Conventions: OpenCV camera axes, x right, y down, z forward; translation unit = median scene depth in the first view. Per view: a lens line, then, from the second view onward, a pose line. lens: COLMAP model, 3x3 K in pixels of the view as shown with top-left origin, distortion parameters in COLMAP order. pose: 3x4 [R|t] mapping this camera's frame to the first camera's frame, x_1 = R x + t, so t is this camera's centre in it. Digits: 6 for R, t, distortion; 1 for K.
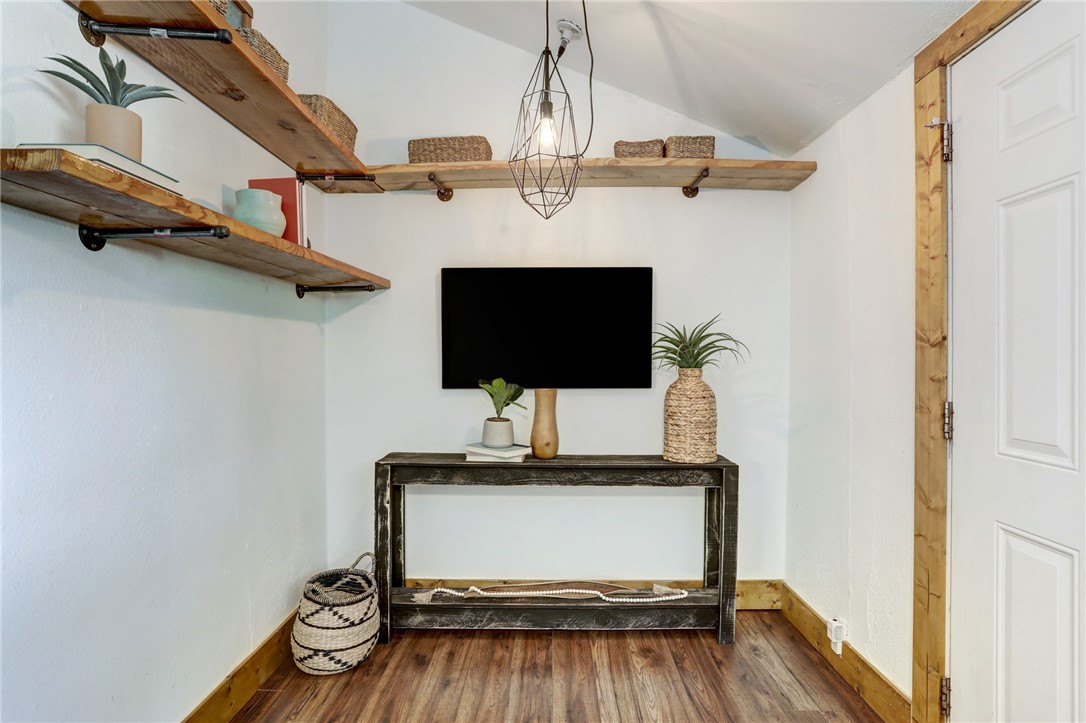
lens RADIAL K [[568.3, 0, 547.2], [0, 568.3, 357.3], [0, 0, 1]] dist [-0.043592, 0.000266]
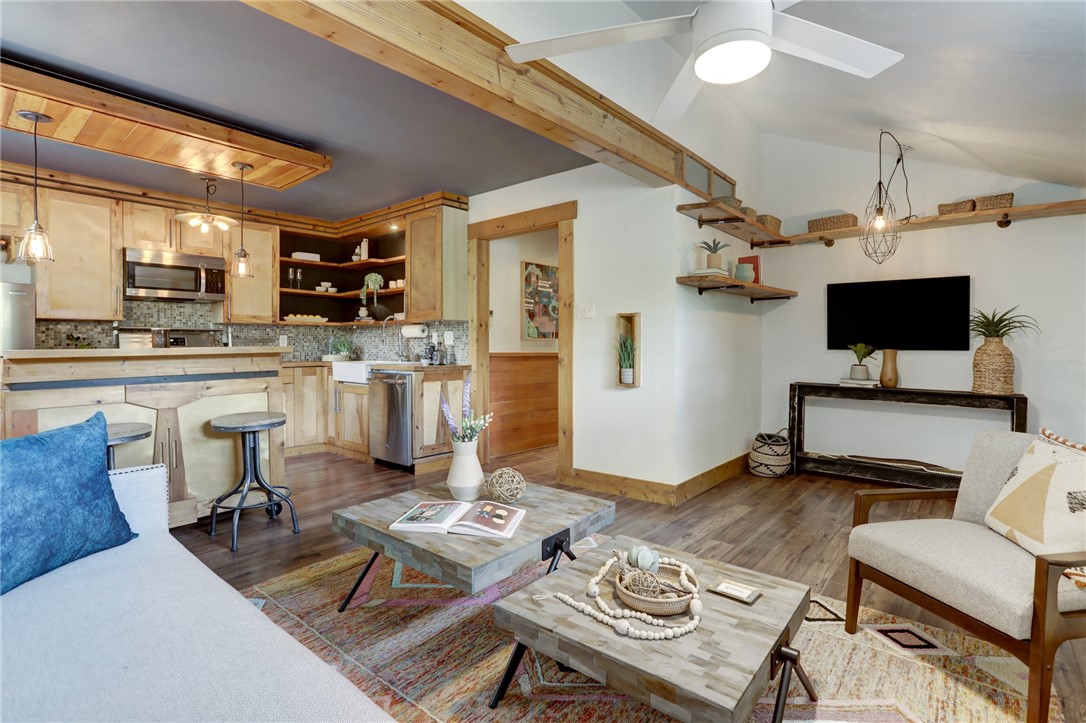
lens RADIAL K [[526.9, 0, 540.6], [0, 526.9, 347.2], [0, 0, 1]] dist [-0.061970, 0.030750]
pose [[0.763092, 0.010674, -0.646201, 0.212760], [-0.005236, 0.999933, 0.010334, 0.039396], [0.646268, -0.004503, 0.763097, -0.977295]]
